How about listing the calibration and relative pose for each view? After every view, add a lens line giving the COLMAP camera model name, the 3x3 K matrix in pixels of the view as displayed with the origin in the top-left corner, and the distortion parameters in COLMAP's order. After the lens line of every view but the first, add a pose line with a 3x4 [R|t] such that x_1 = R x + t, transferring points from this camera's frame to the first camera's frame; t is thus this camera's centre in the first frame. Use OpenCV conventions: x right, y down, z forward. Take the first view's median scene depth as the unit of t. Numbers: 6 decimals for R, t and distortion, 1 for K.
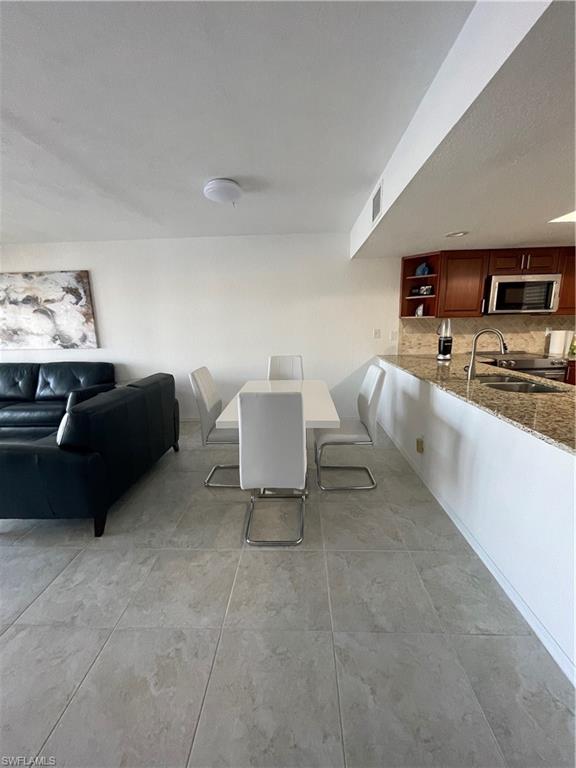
lens RADIAL K [[306.9, 0, 288.0], [0, 306.9, 384.0], [0, 0, 1]] dist [-0.003905, -0.000383]
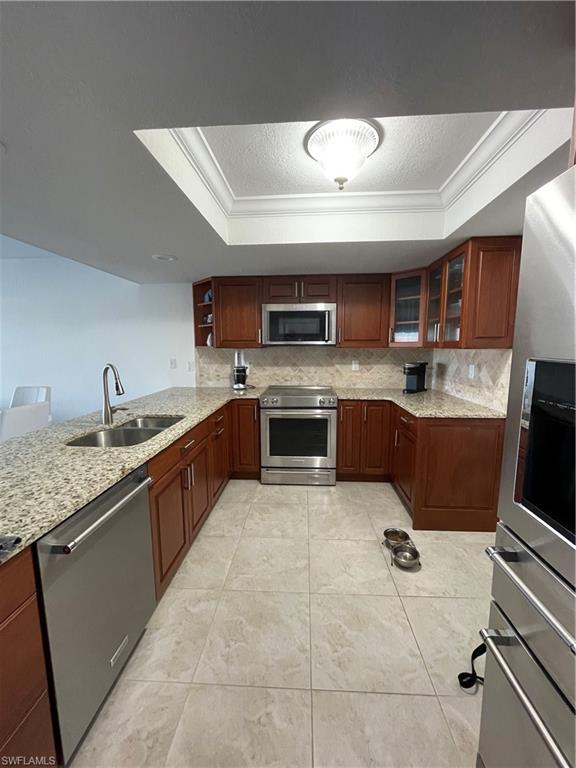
lens RADIAL K [[306.9, 0, 288.0], [0, 306.9, 384.0], [0, 0, 1]] dist [-0.003905, -0.000383]
pose [[0.999577, 0.022172, -0.018823, 0.675171], [-0.023549, 0.996803, -0.076348, -0.042601], [0.017070, 0.076759, 0.996904, 0.096876]]
